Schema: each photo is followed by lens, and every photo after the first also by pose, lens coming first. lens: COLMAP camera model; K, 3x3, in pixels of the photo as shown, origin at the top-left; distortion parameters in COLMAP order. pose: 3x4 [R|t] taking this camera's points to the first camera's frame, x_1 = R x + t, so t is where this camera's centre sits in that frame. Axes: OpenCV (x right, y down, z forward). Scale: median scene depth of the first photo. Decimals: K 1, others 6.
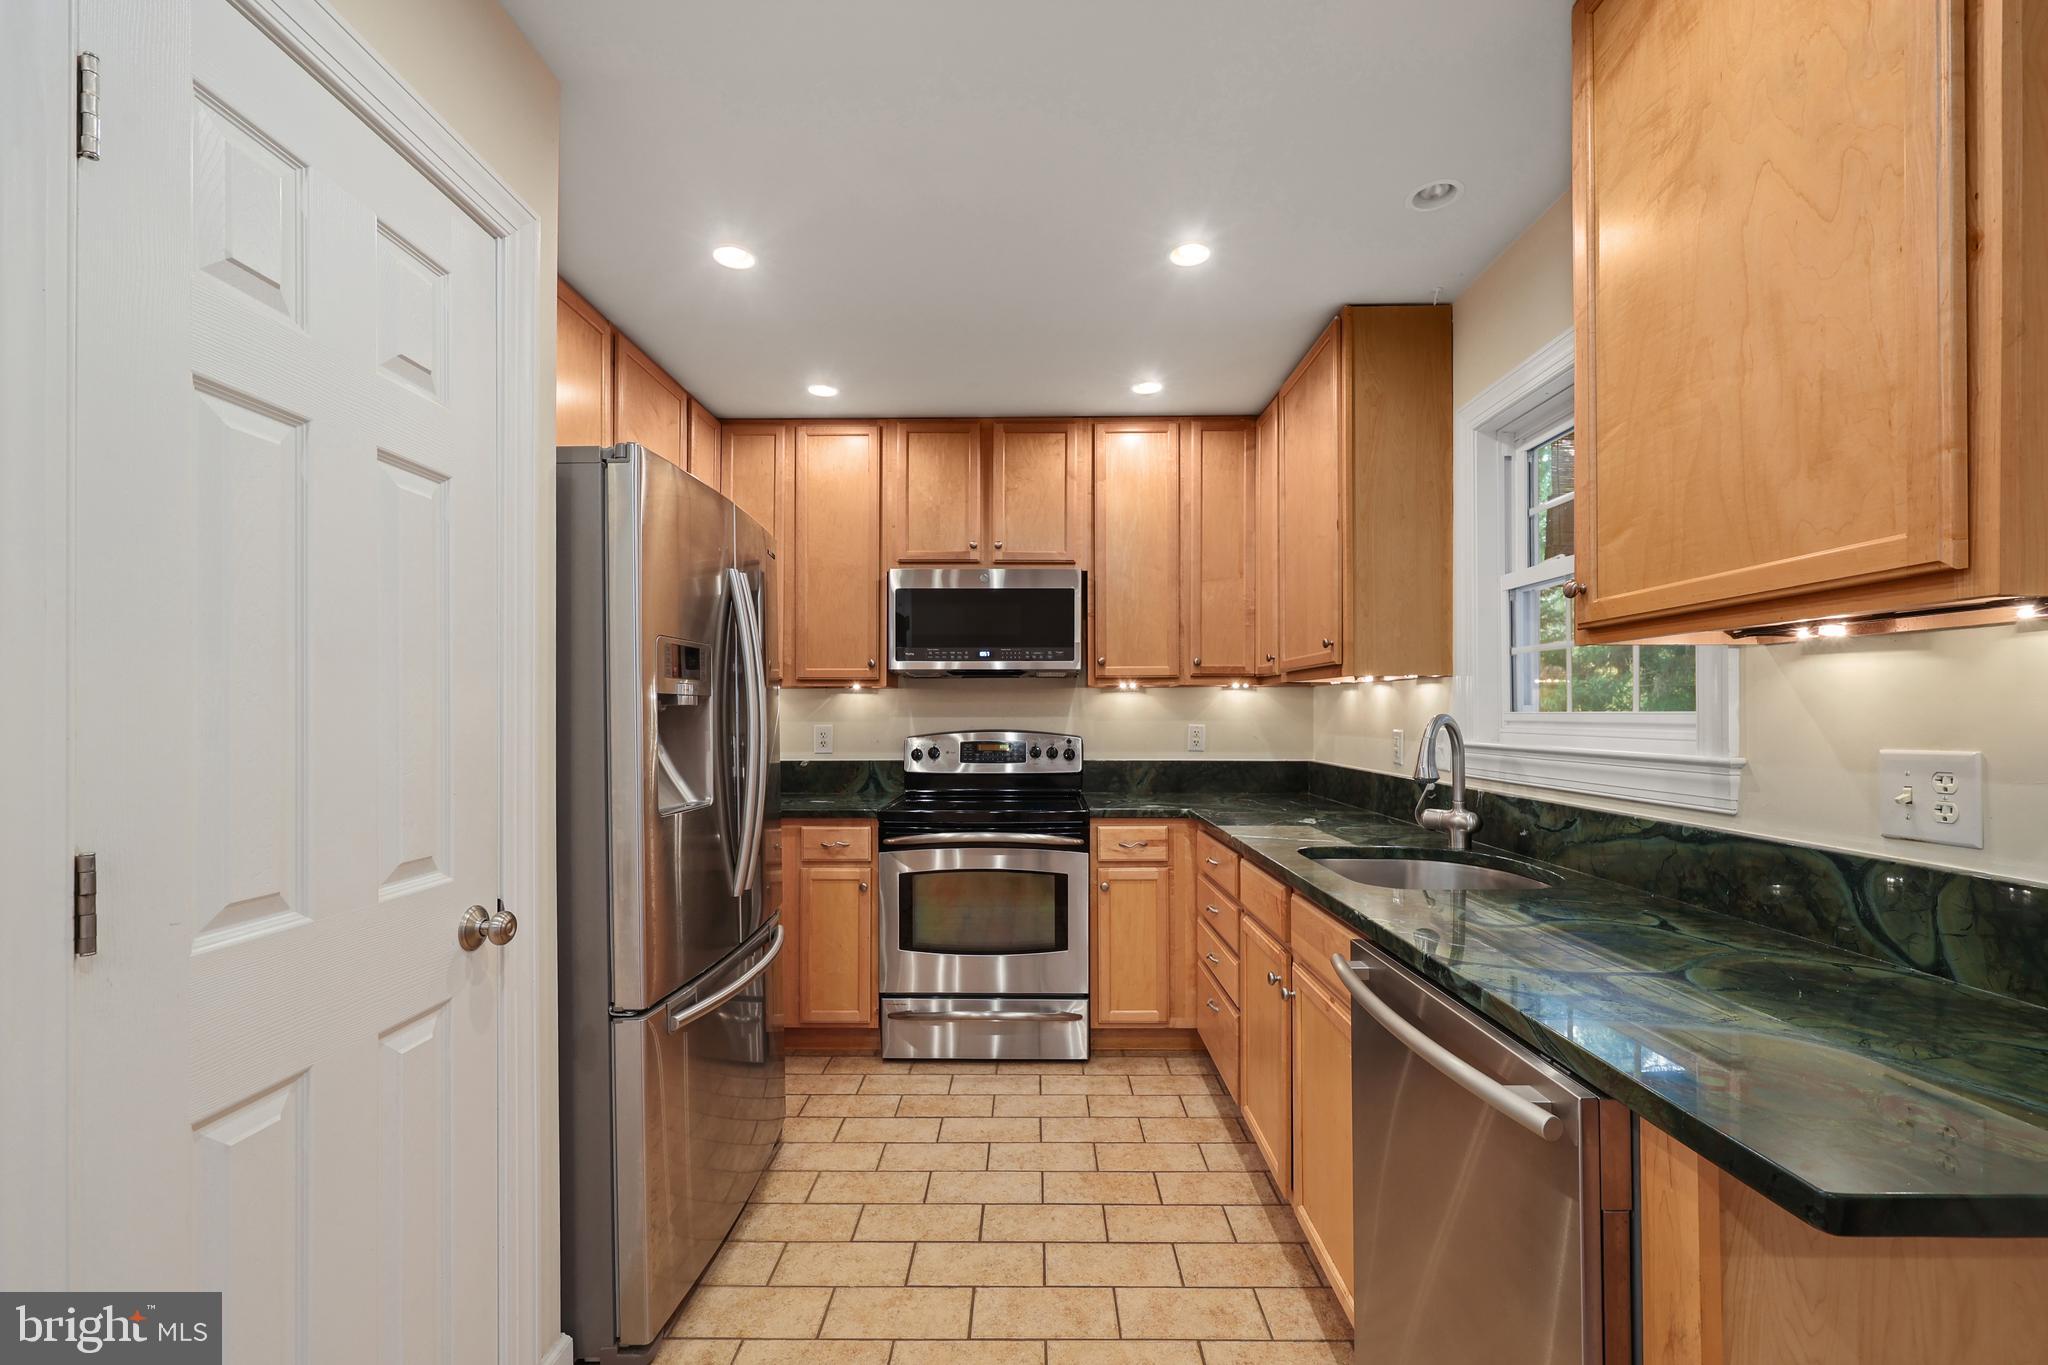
lens RADIAL K [[840.5, 0, 1034.5], [0, 840.5, 706.1], [0, 0, 1]] dist [0.003943, 0.000549]
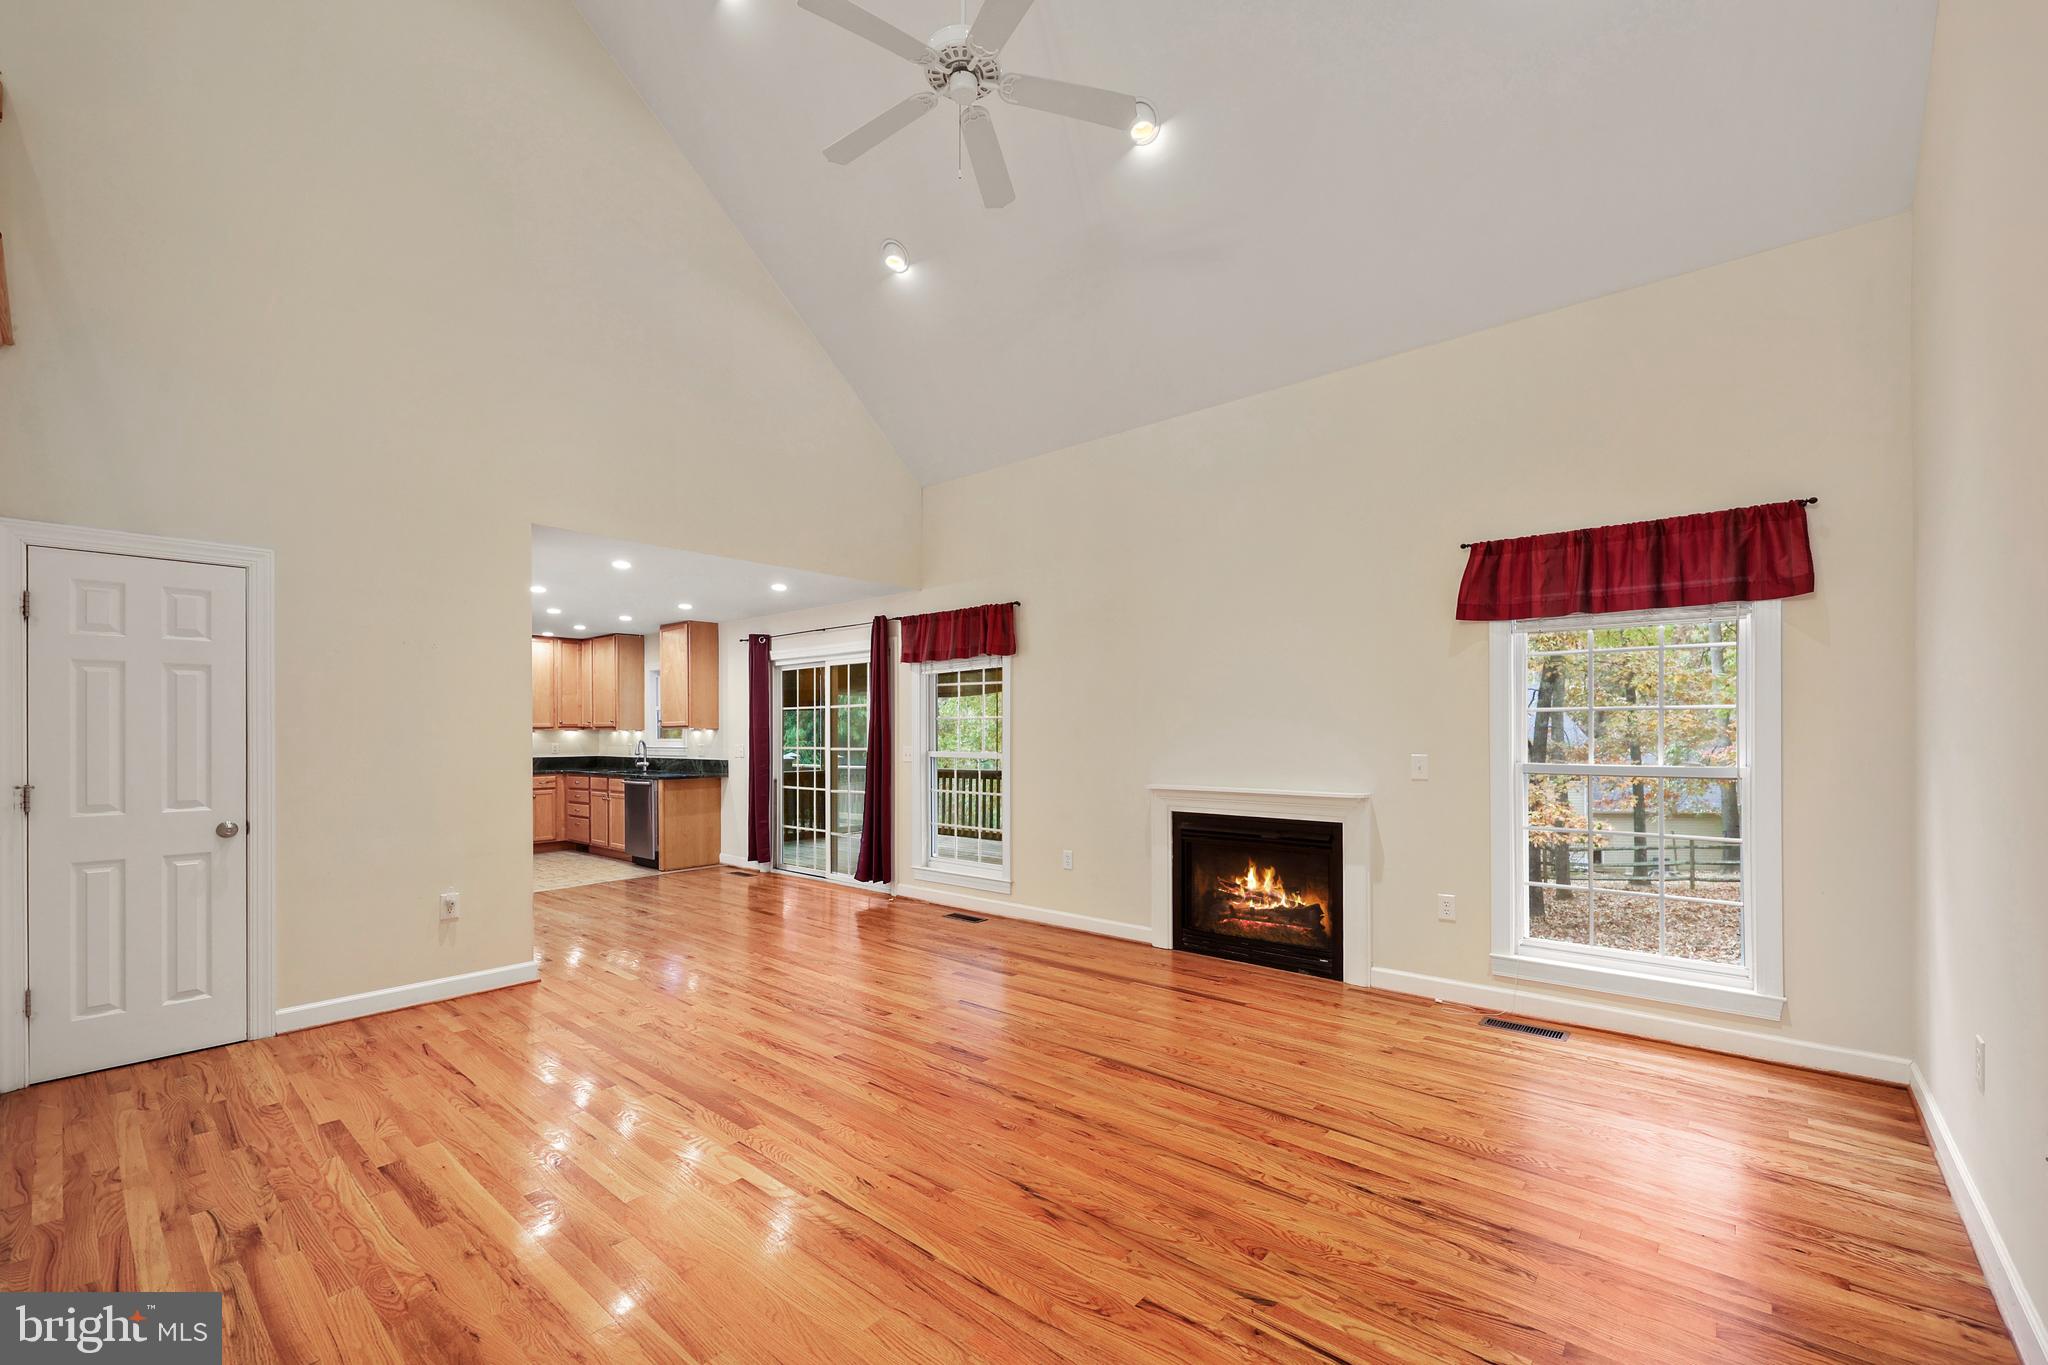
lens RADIAL K [[840.5, 0, 1034.5], [0, 840.5, 706.1], [0, 0, 1]] dist [0.003943, 0.000549]
pose [[0.640584, 0.020434, 0.767616, -1.008502], [0.000380, 0.999637, -0.026928, -0.030388], [-0.767888, 0.017541, 0.640344, -2.169100]]
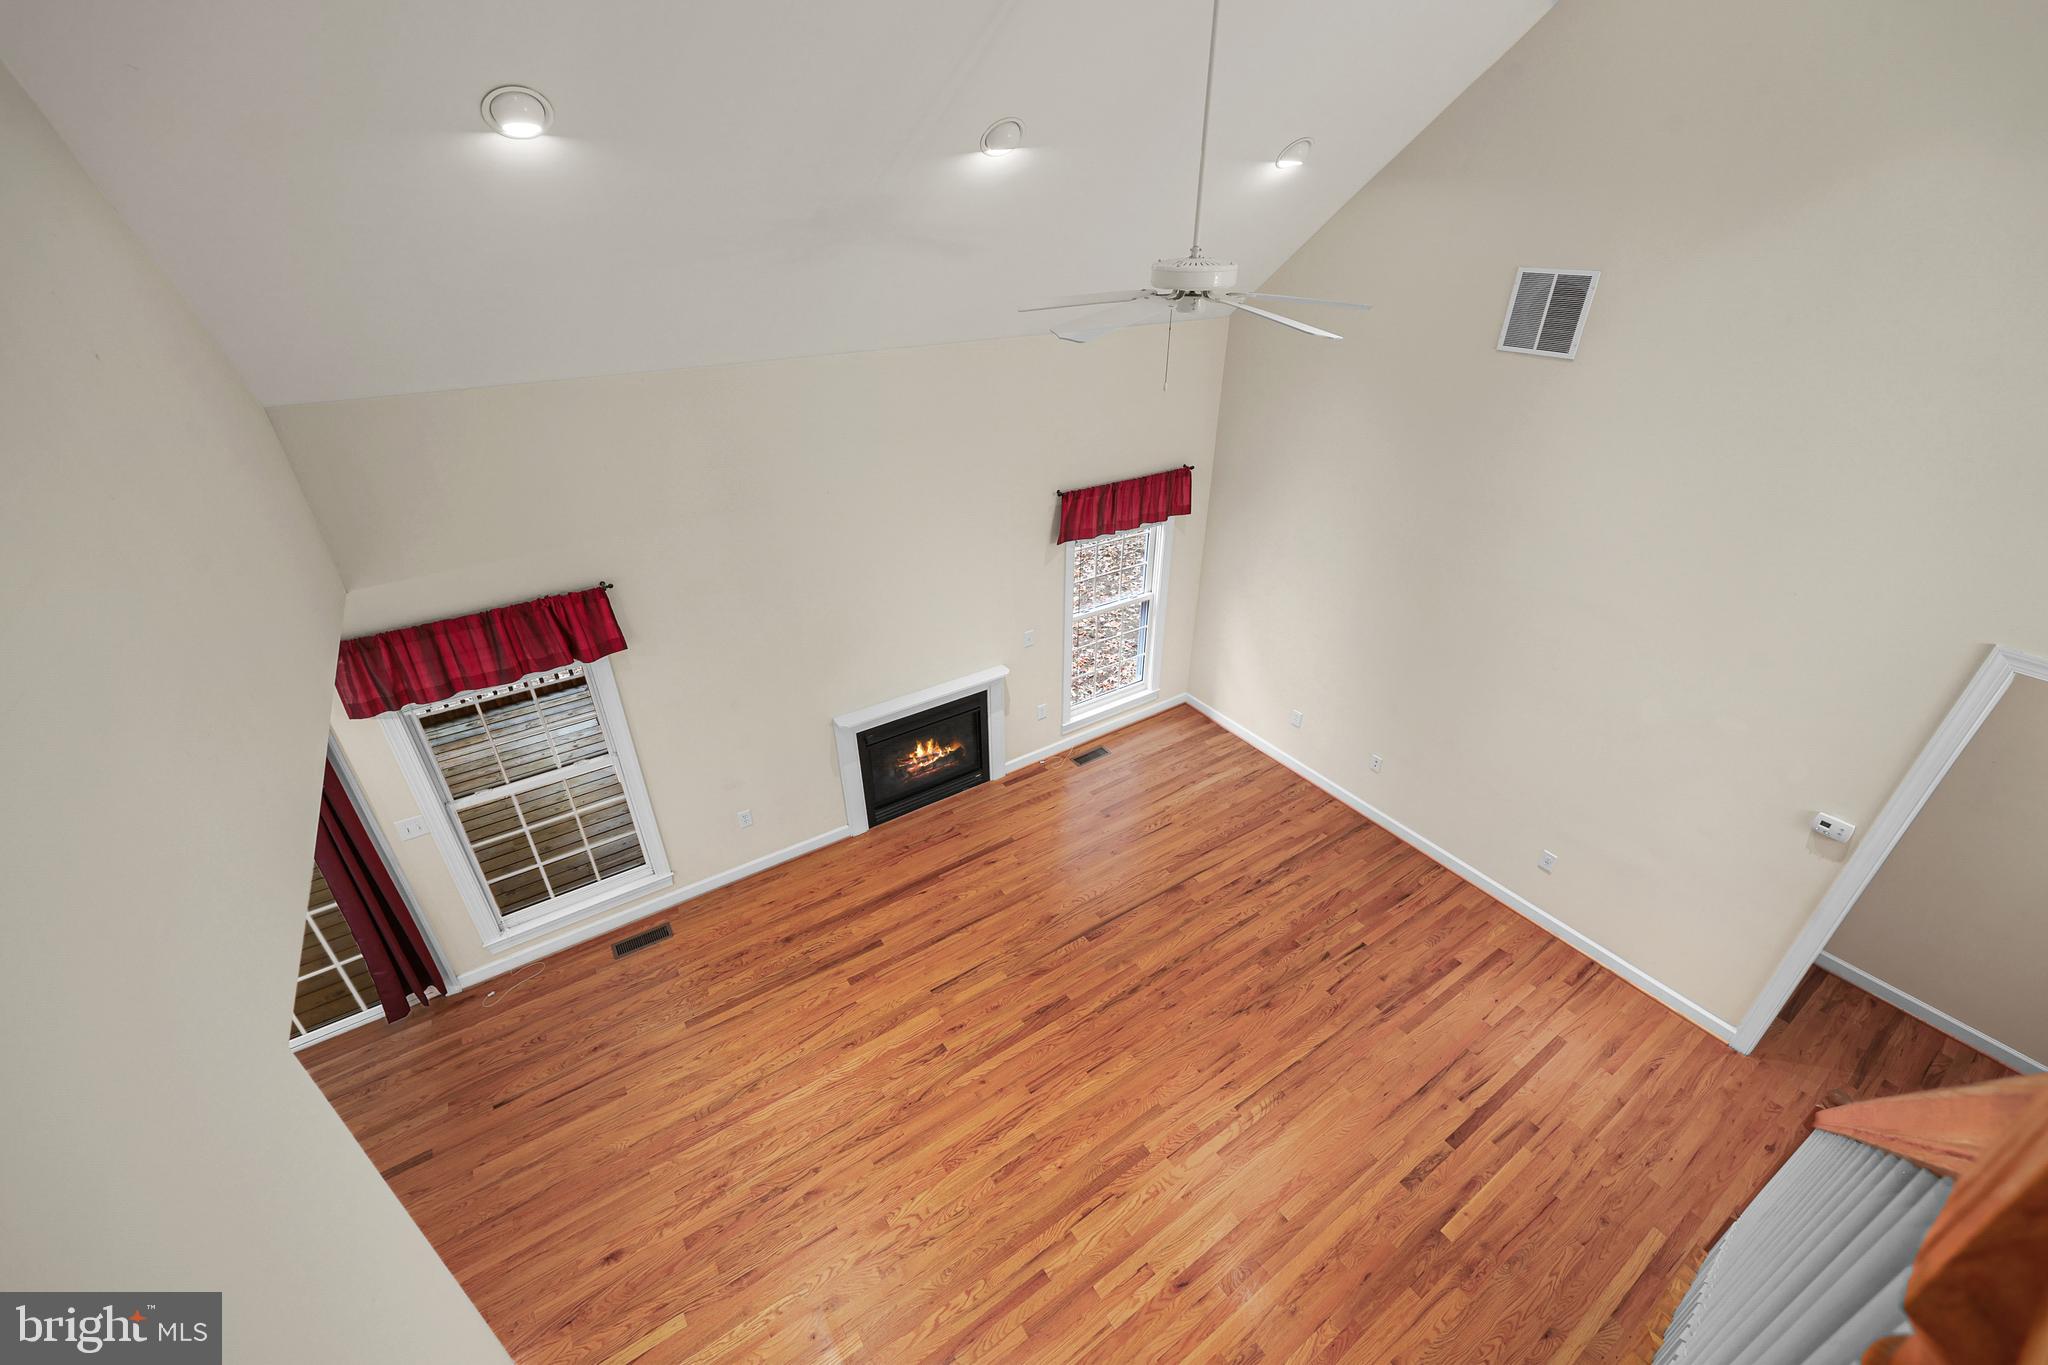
lens RADIAL K [[804.4, 0, 1024.0], [0, 804.4, 682.5], [0, 0, 1]] dist [0.002746, 0.000274]
pose [[-0.554849, -0.412660, 0.722395, -0.995697], [0.005685, 0.866413, 0.499295, -0.797088], [-0.831932, 0.281140, -0.478383, -0.887586]]
